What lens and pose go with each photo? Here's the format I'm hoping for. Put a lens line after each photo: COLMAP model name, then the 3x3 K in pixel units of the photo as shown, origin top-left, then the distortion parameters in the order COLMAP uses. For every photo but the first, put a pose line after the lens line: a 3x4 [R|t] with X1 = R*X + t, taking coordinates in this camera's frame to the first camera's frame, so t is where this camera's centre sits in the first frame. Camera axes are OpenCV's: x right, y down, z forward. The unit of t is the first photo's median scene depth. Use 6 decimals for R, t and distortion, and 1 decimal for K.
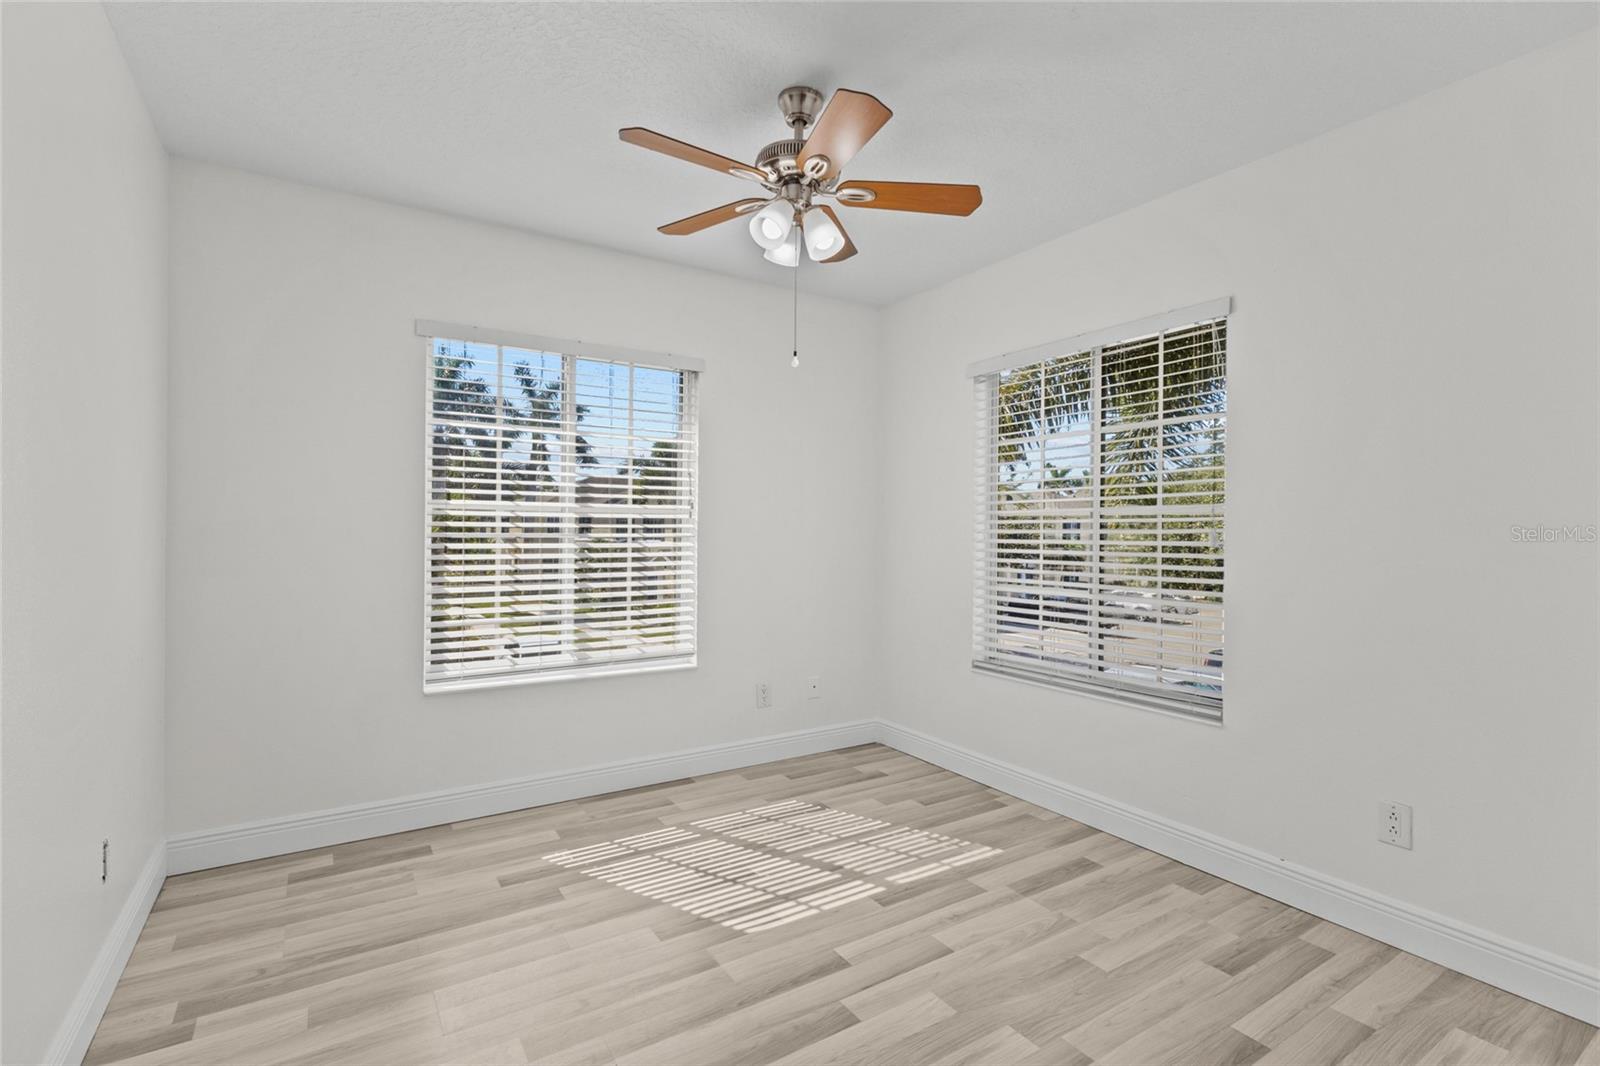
lens RADIAL K [[737.0, 0, 795.4], [0, 737.0, 528.7], [0, 0, 1]] dist [0.004775, 0.000885]
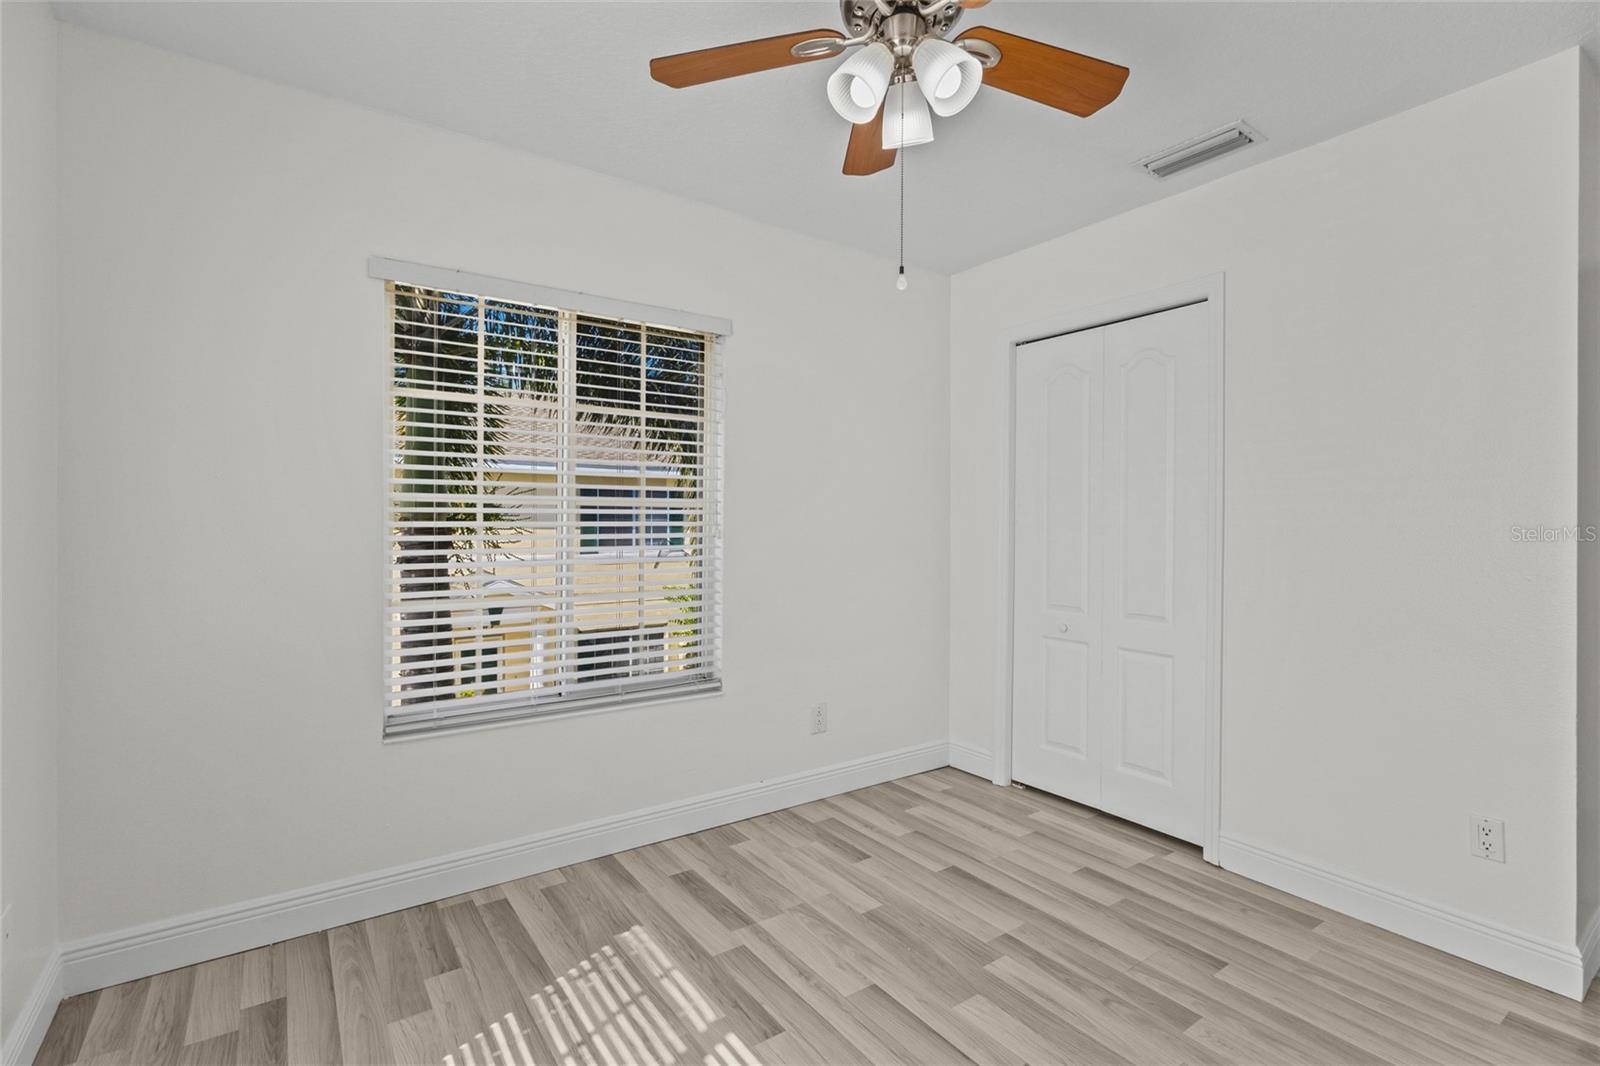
lens RADIAL K [[737.0, 0, 795.4], [0, 737.0, 528.7], [0, 0, 1]] dist [0.004775, 0.000885]
pose [[-0.040127, -0.016847, 0.999053, -0.593223], [-0.004636, 0.999850, 0.016675, -0.008371], [-0.999184, -0.003963, -0.040199, 0.976622]]
